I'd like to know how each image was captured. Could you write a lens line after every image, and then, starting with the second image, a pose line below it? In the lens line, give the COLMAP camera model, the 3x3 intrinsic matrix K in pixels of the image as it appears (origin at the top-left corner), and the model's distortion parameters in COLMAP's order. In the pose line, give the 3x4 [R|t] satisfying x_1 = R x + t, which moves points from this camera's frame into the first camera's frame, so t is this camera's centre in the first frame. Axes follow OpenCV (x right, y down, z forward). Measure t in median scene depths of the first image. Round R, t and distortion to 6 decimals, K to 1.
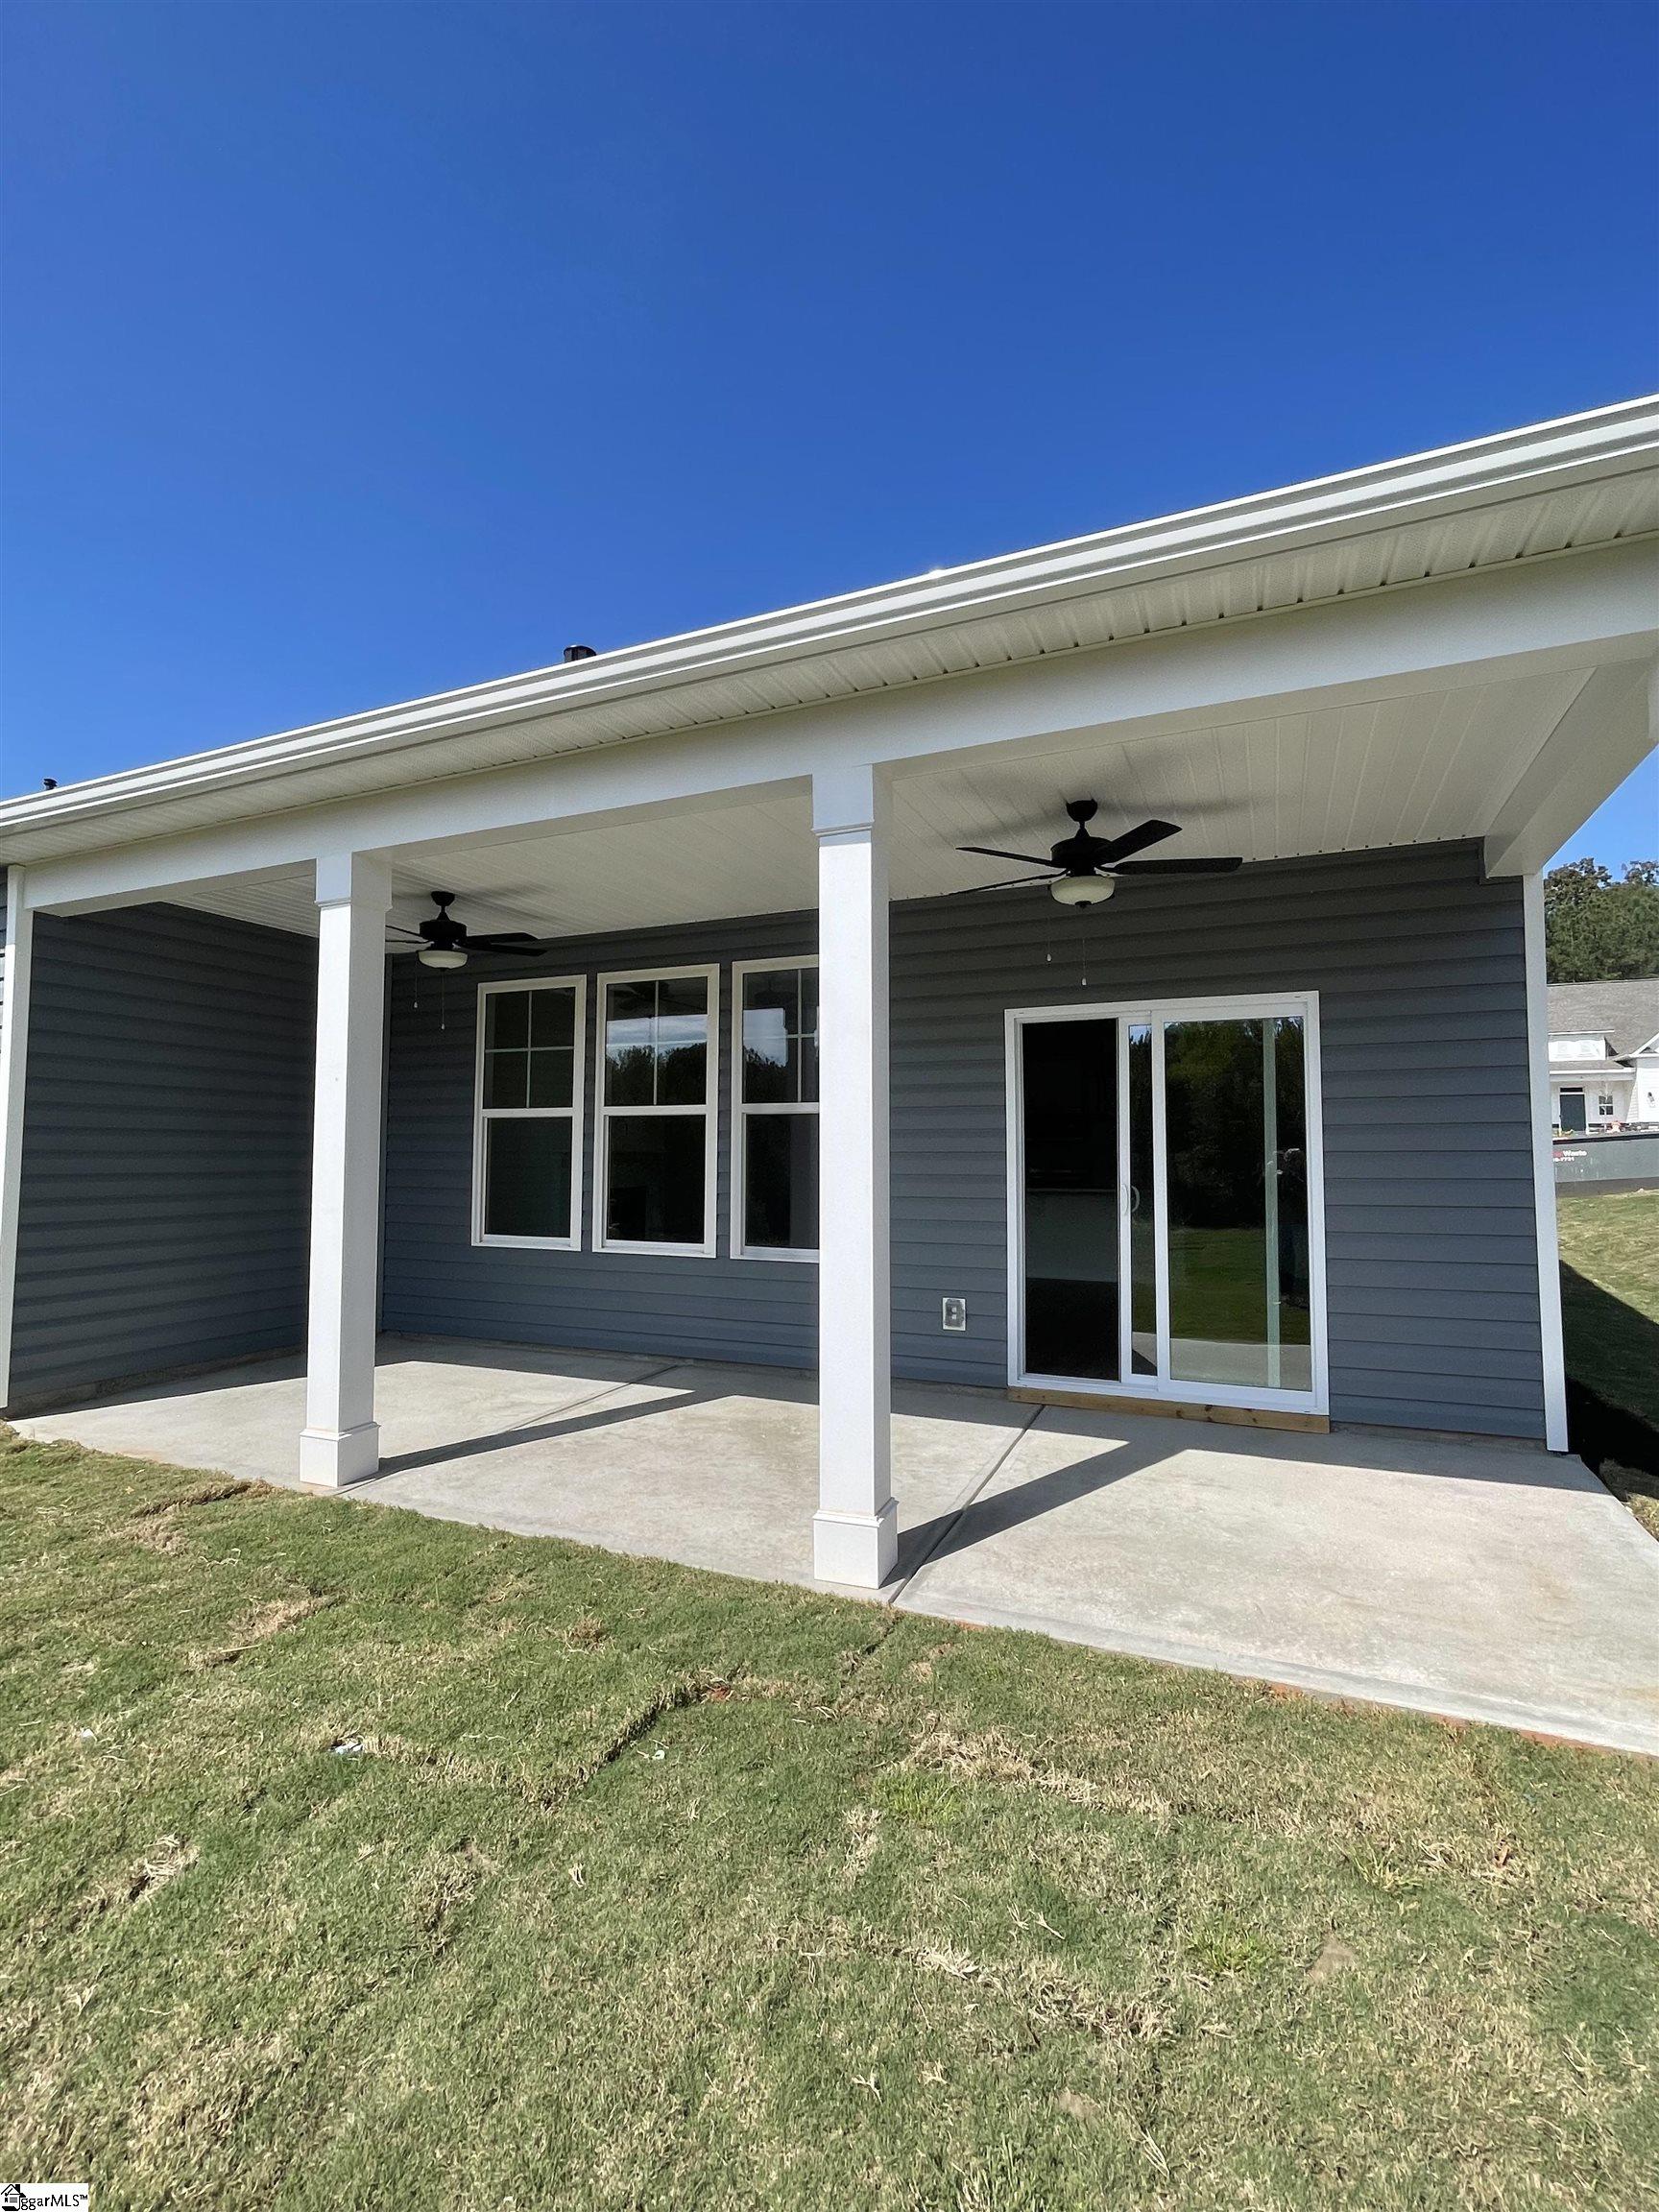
lens RADIAL K [[980.2, 0, 831.2], [0, 980.2, 1108.8], [0, 0, 1]] dist [0.005154, -0.000014]
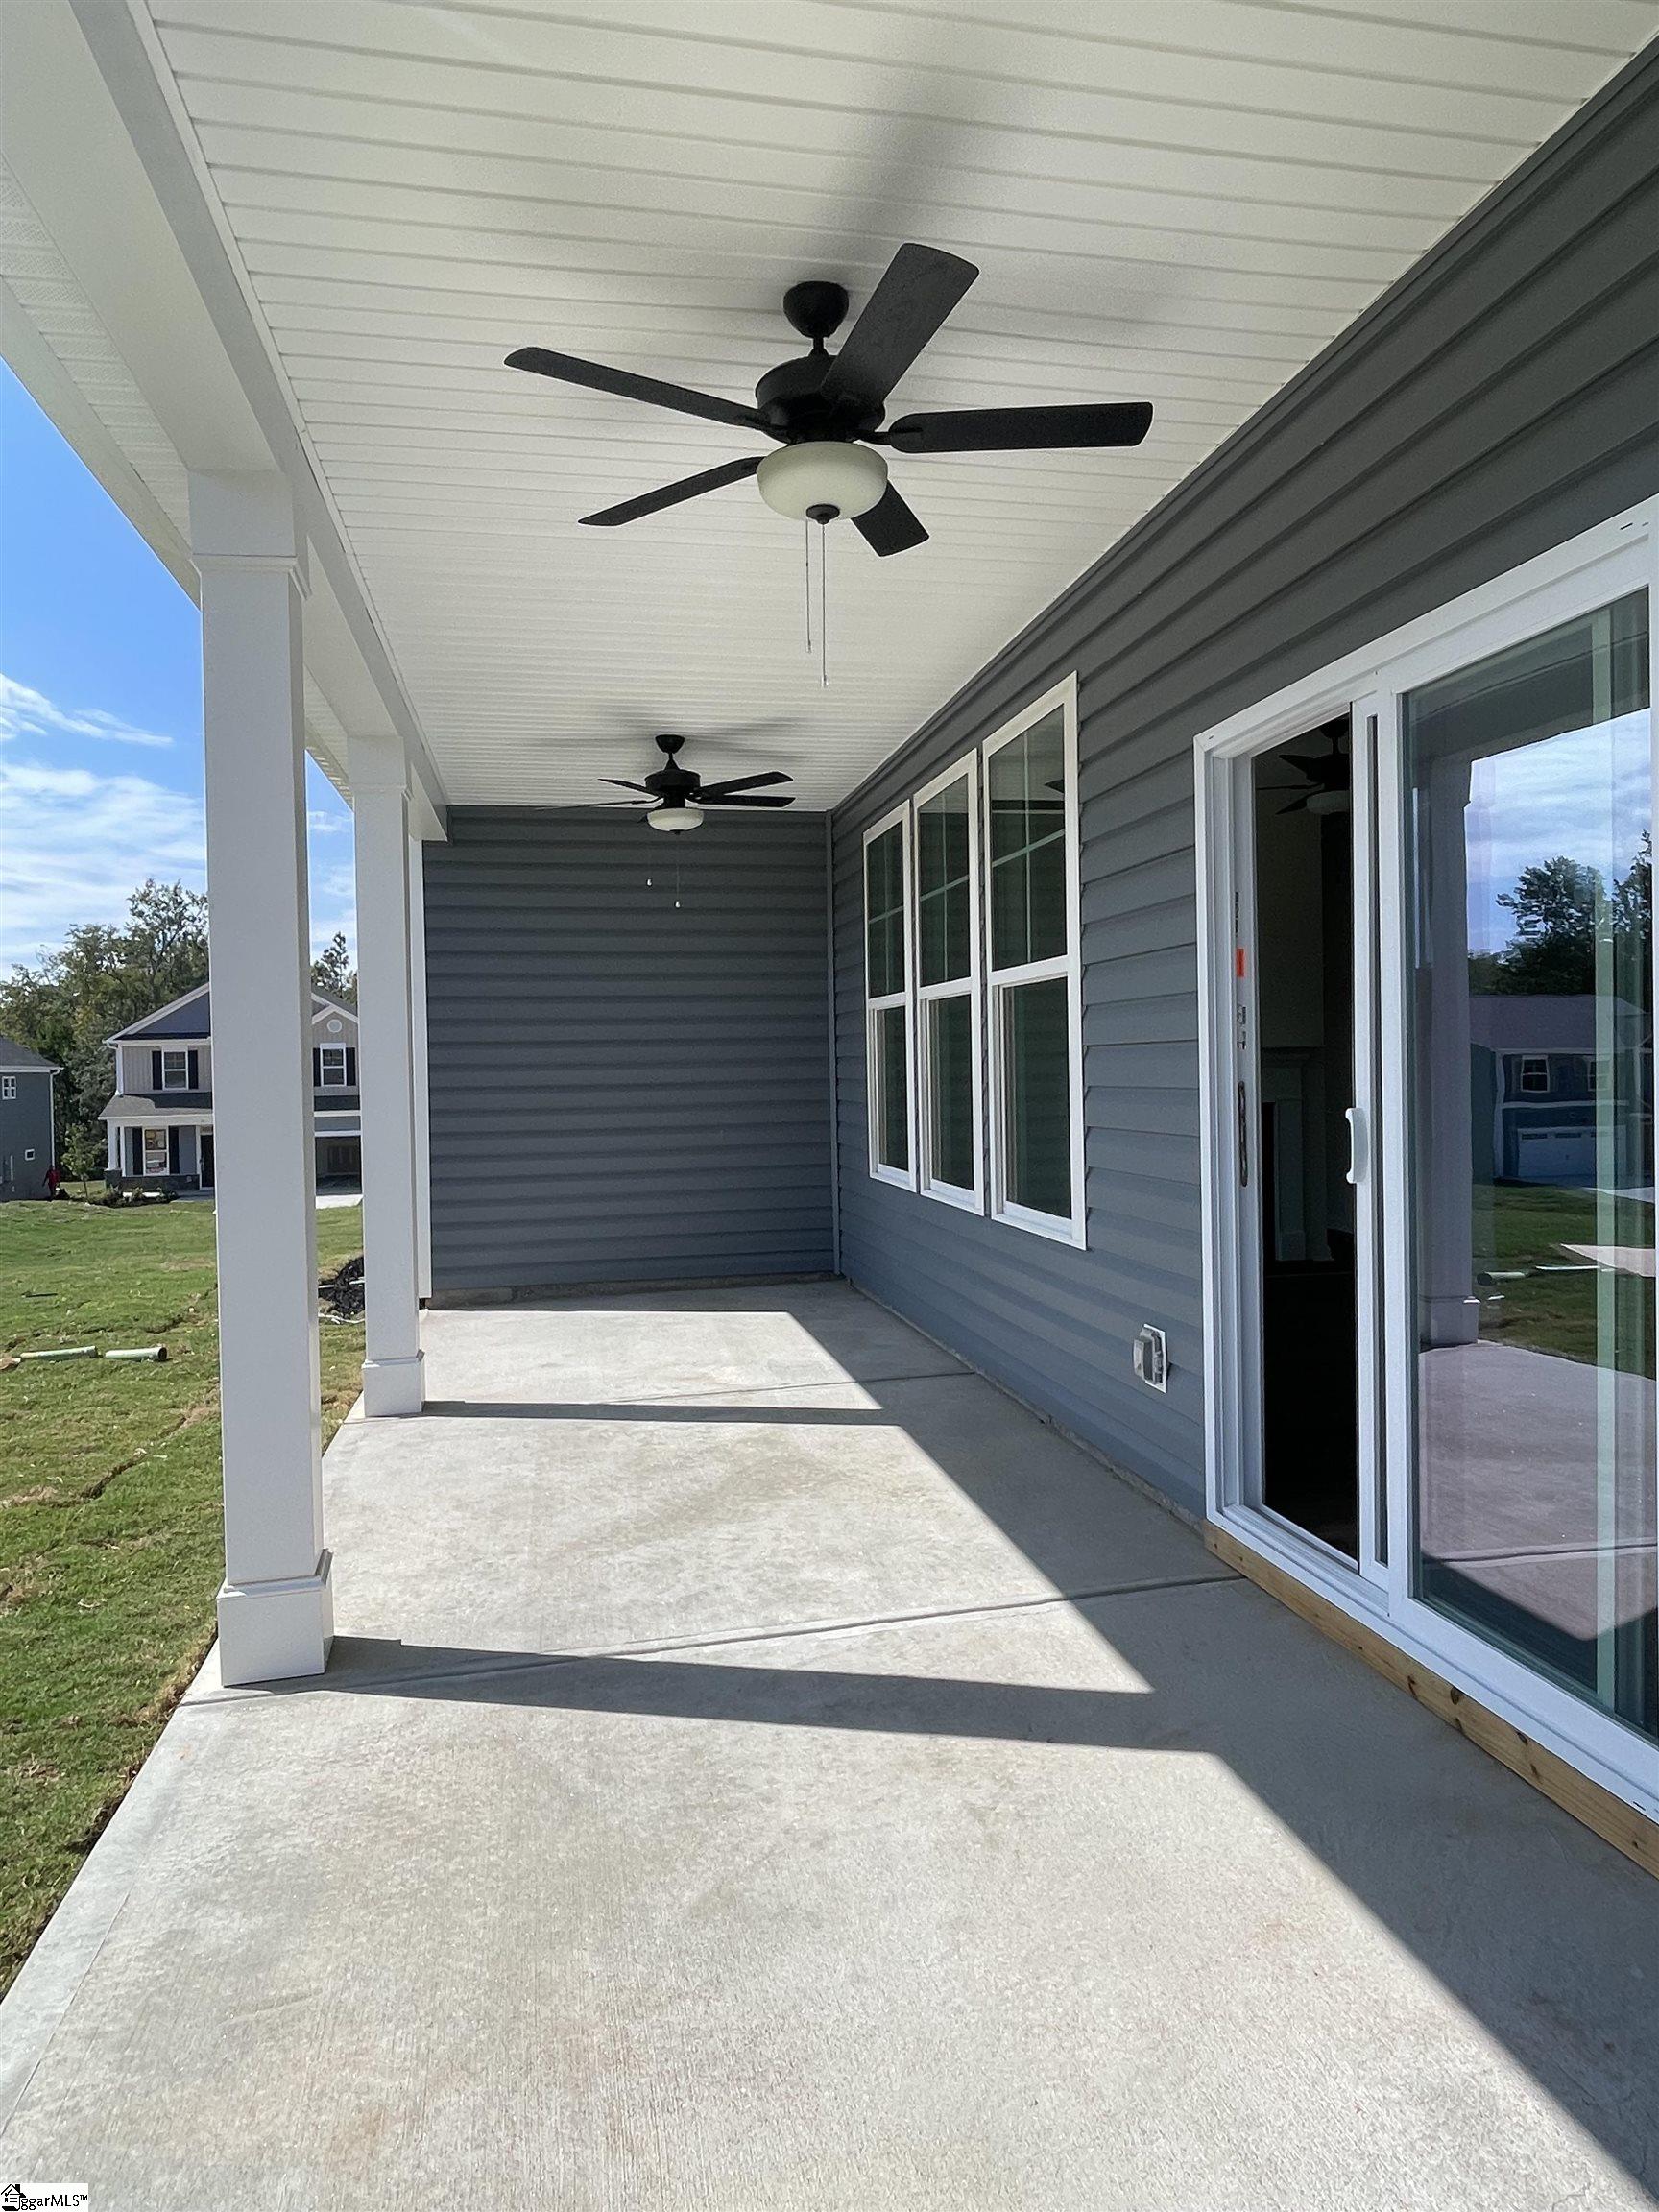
lens RADIAL K [[1348.7, 0, 828.6], [0, 1348.7, 1097.1], [0, 0, 1]] dist [-0.000162, 0.003605]
pose [[0.572134, 0.003008, -0.820155, 0.736214], [0.062993, 0.996878, 0.047600, 0.037159], [0.817738, -0.078898, 0.570158, 0.574012]]
